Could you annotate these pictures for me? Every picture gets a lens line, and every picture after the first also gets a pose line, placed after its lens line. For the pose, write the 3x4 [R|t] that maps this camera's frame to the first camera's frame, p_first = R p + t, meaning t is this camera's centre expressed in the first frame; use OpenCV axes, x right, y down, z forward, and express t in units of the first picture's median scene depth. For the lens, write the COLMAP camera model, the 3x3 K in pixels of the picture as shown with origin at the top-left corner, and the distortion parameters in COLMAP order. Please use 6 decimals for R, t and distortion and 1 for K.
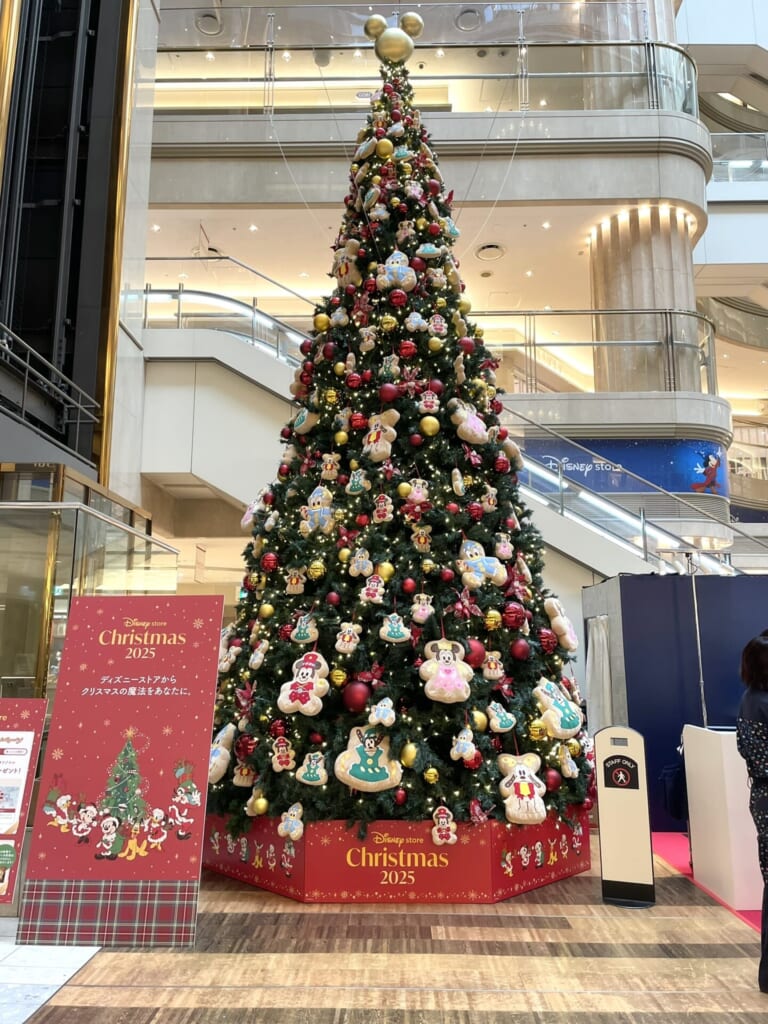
lens RADIAL K [[785.0, 0, 387.7], [0, 785.0, 507.6], [0, 0, 1]] dist [0.069665, -0.062937]
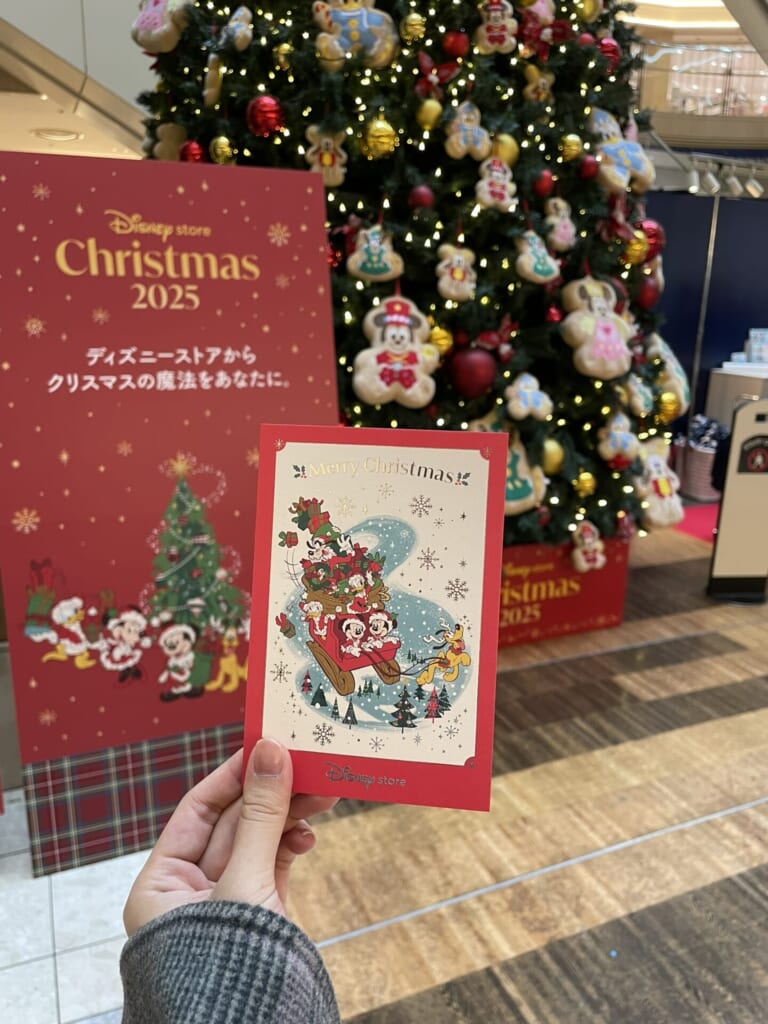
lens RADIAL K [[785.0, 0, 381.7], [0, 785.0, 512.6], [0, 0, 1]] dist [0.069665, -0.062937]
pose [[0.905909, -0.100754, 0.411311, -0.411589], [-0.094484, 0.898709, 0.428246, 0.091851], [-0.412797, -0.426814, 0.804629, 0.548333]]
